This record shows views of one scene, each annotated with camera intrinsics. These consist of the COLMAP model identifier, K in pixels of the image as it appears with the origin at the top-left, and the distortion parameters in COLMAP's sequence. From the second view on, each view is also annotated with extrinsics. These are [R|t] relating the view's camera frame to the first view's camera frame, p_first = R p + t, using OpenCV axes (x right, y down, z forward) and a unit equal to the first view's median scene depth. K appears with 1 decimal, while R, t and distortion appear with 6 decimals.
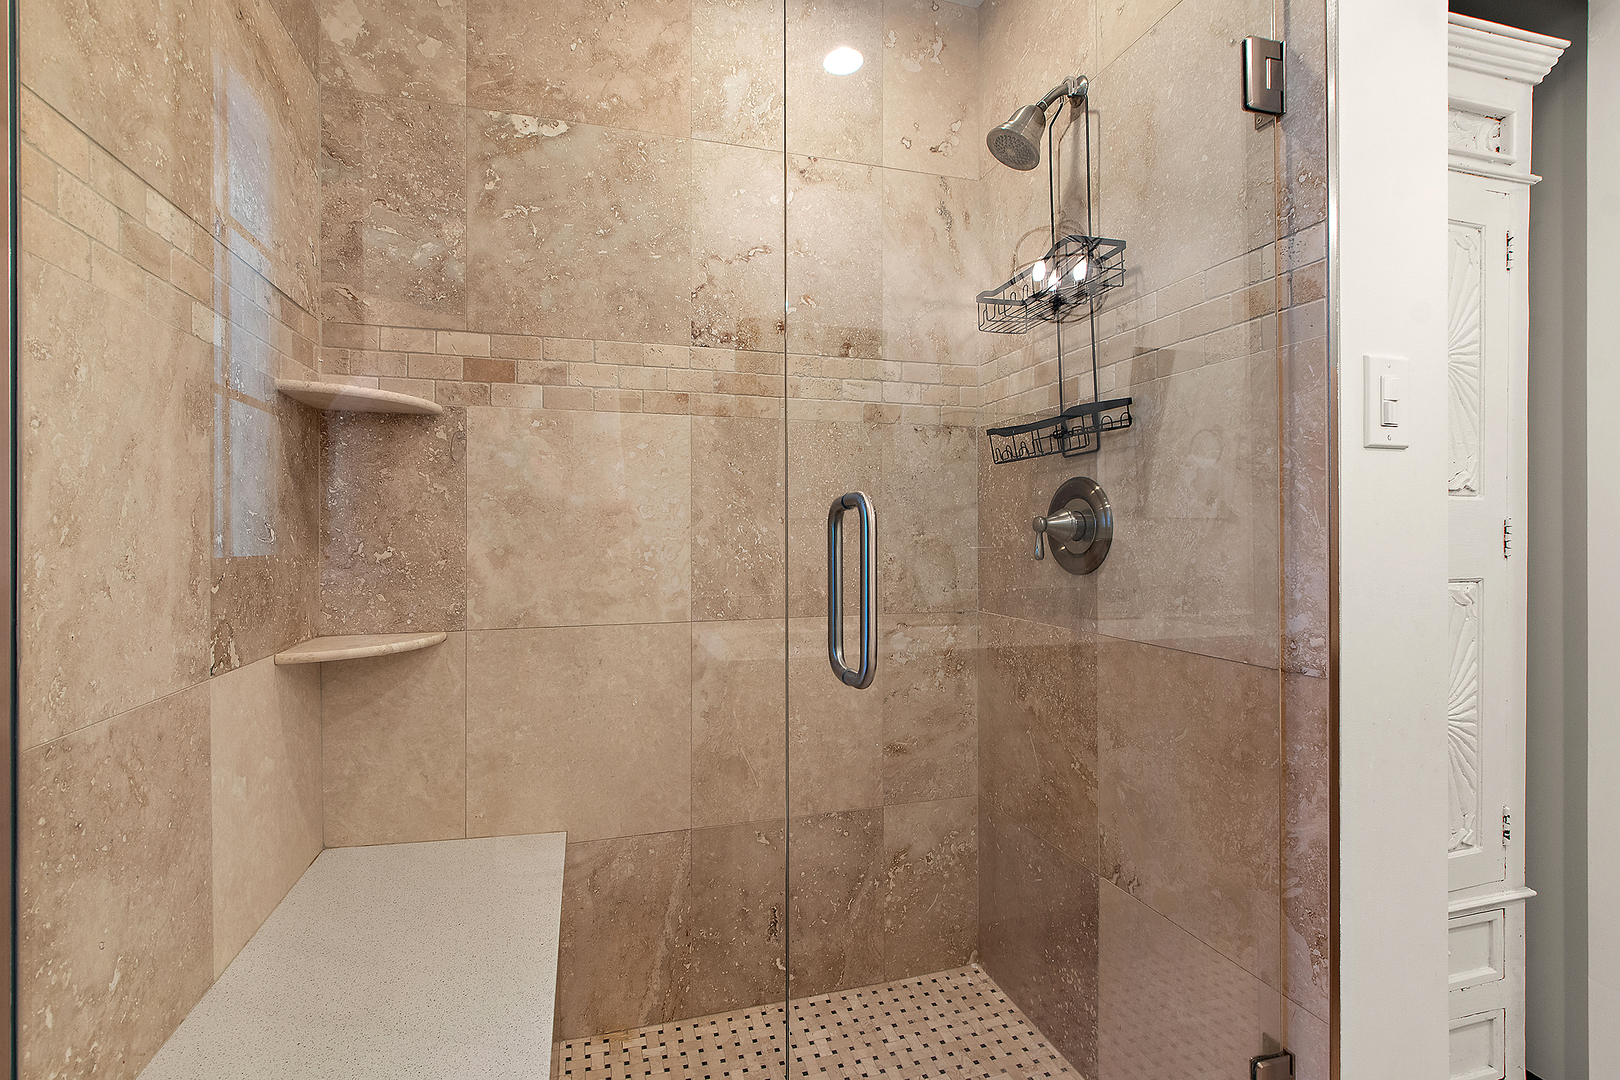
lens RADIAL K [[729.7, 0, 816.6], [0, 729.7, 528.5], [0, 0, 1]] dist [-0.001630, 0.000751]
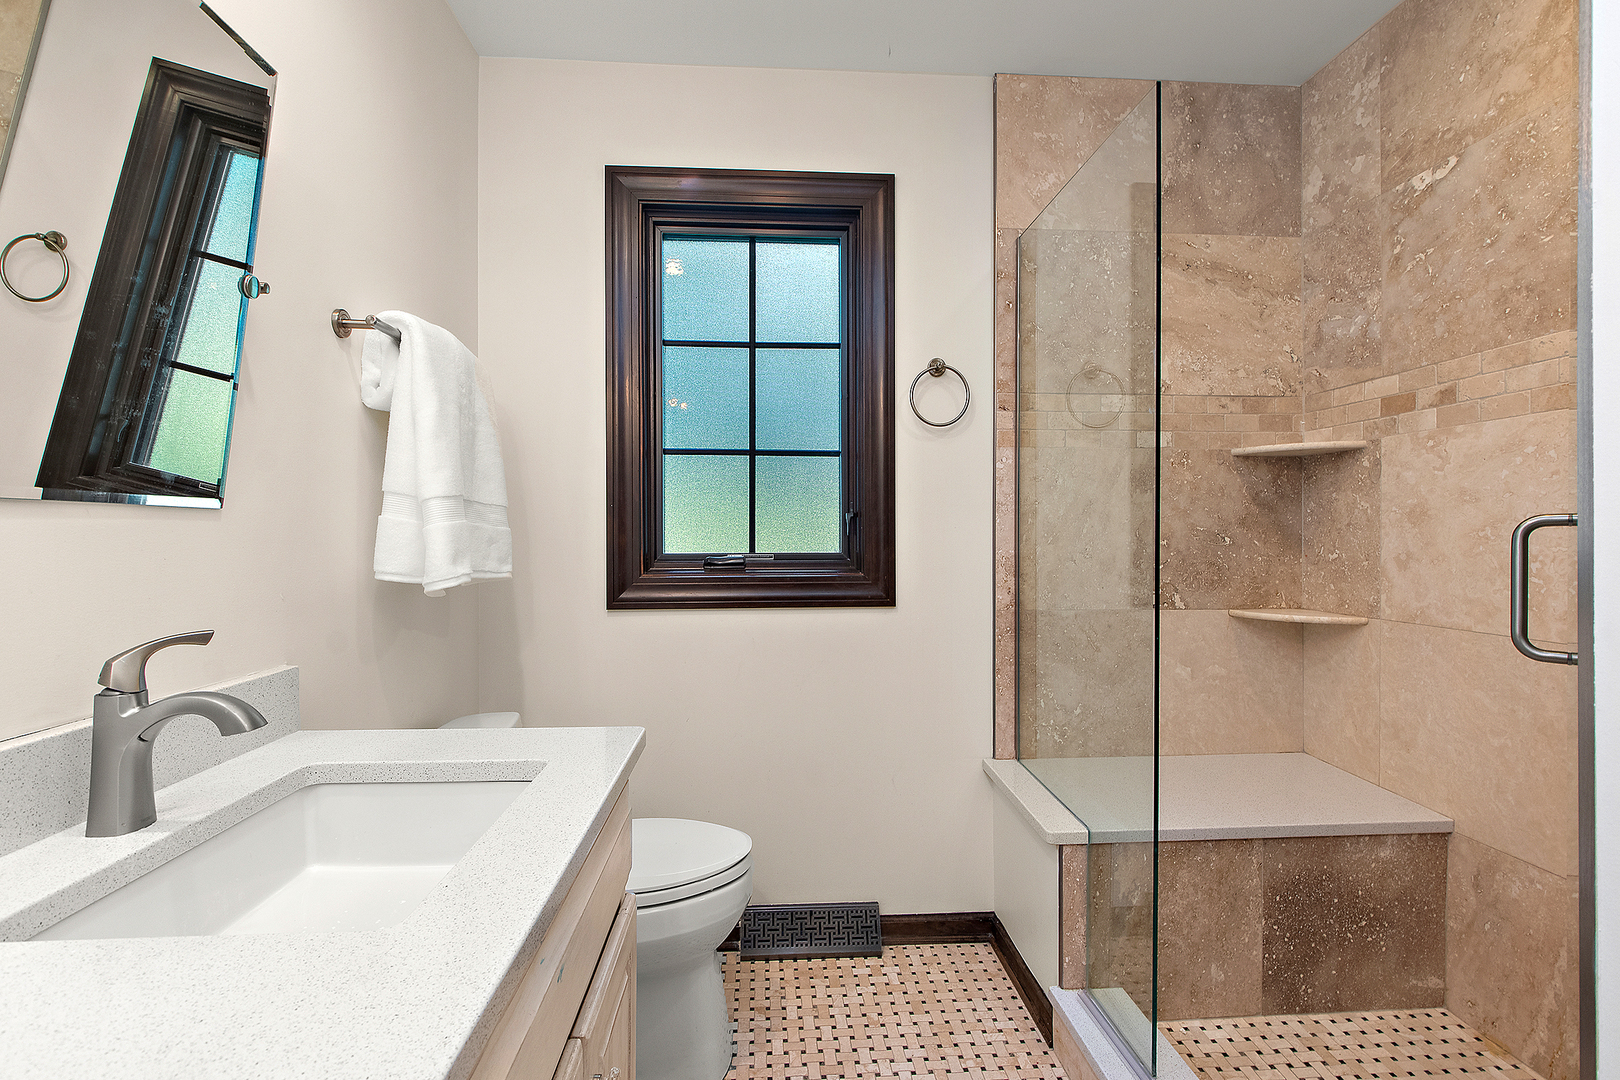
lens RADIAL K [[729.7, 0, 818.6], [0, 729.7, 541.2], [0, 0, 1]] dist [-0.001630, 0.000751]
pose [[-0.193214, 0.011621, -0.981088, 0.908900], [0.004631, 0.999930, 0.010932, -0.010220], [0.981146, -0.002431, -0.193254, 0.301073]]
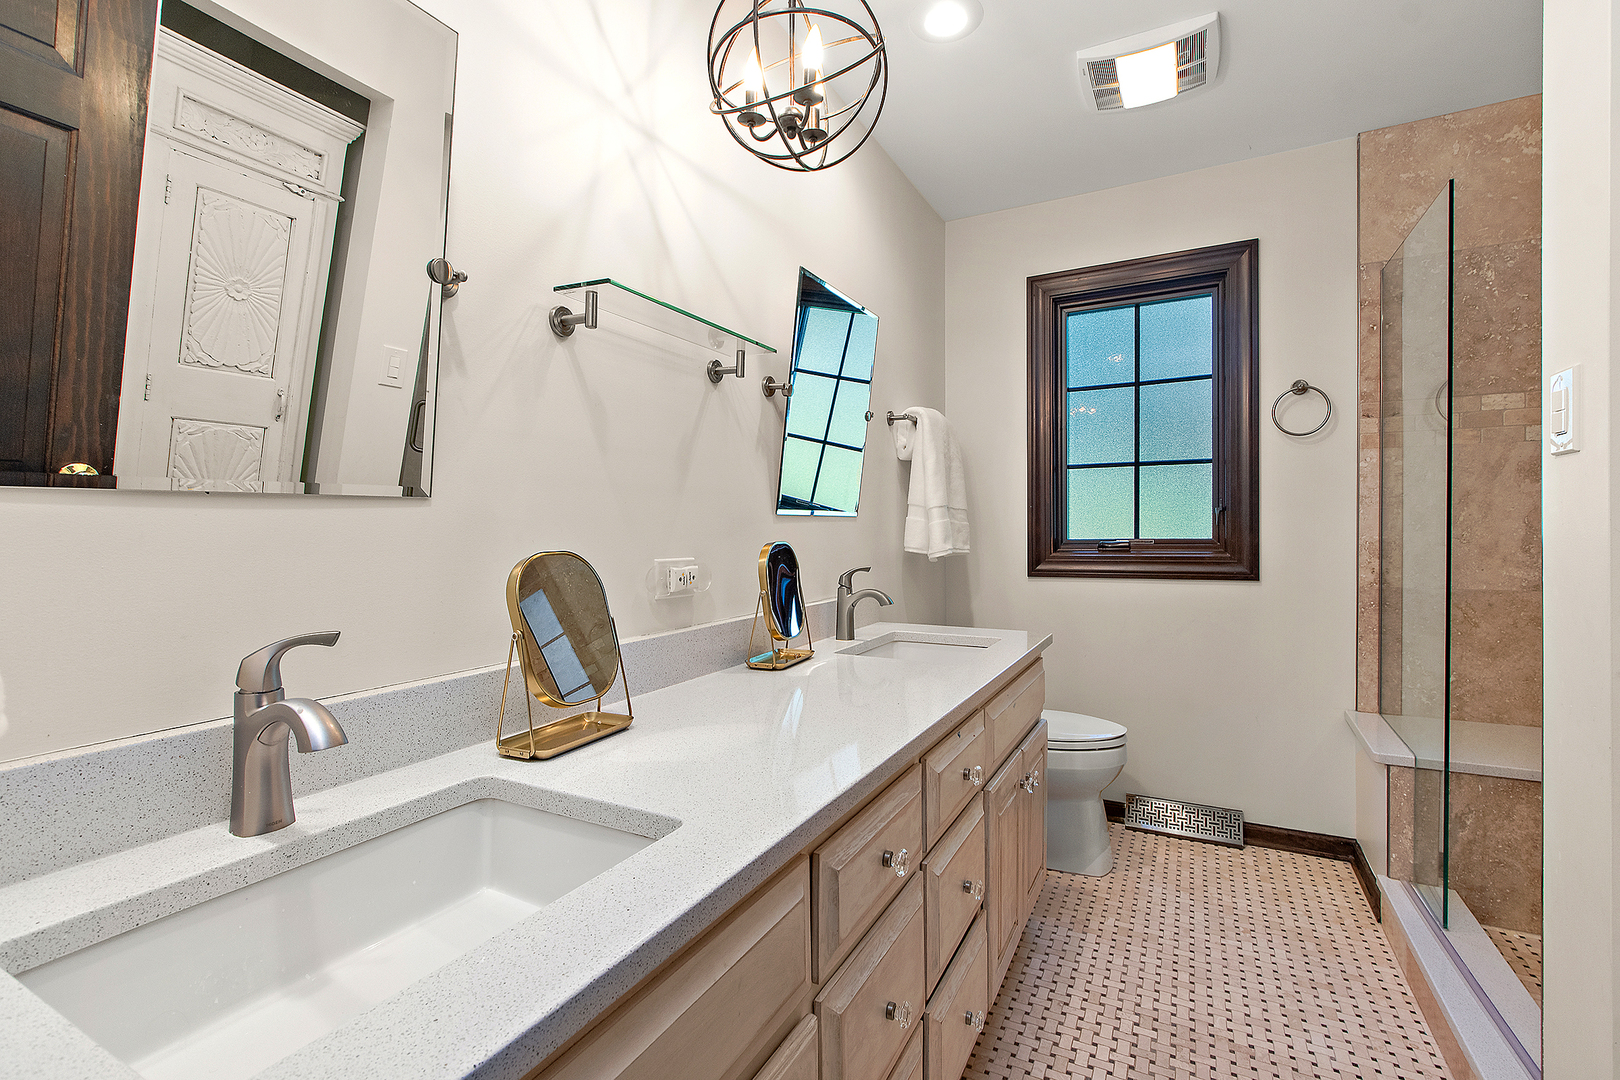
lens RADIAL K [[729.7, 0, 793.1], [0, 729.7, 541.2], [0, 0, 1]] dist [-0.001630, 0.000751]
pose [[-0.703445, 0.022262, -0.710401, 1.496302], [0.014712, 0.999751, 0.016762, -0.011402], [0.710598, 0.001340, -0.703597, 0.586745]]
